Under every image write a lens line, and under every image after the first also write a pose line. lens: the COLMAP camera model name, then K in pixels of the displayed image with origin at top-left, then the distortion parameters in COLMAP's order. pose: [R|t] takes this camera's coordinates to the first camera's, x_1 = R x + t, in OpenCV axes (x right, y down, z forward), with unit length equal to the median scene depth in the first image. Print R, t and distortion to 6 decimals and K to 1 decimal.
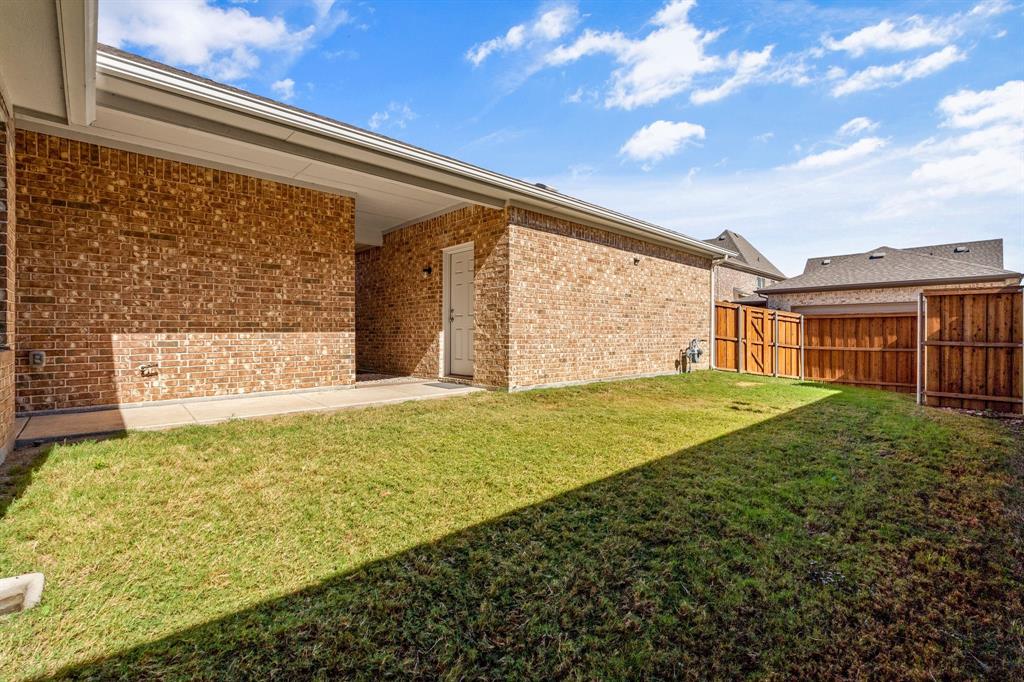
lens RADIAL K [[457.2, 0, 510.0], [0, 457.2, 326.3], [0, 0, 1]] dist [-0.002948, 0.000195]
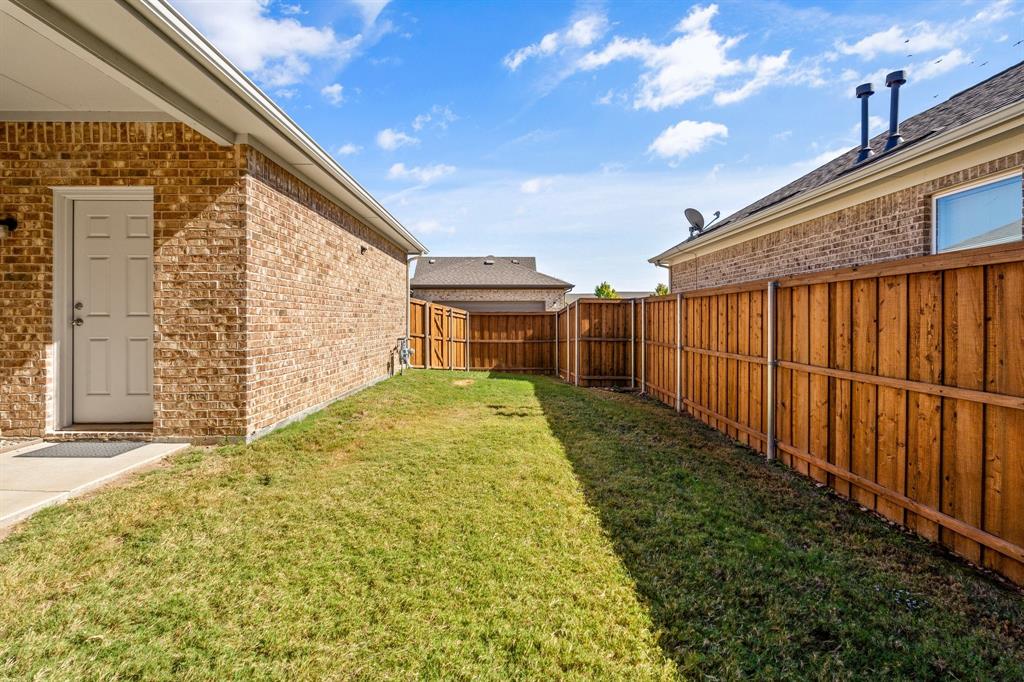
lens RADIAL K [[457.2, 0, 510.0], [0, 457.2, 326.3], [0, 0, 1]] dist [-0.002948, 0.000195]
pose [[0.666932, -0.011734, 0.745027, -0.208128], [-0.011688, 0.999588, 0.026207, -0.033108], [-0.745027, -0.026187, 0.666520, 0.288024]]
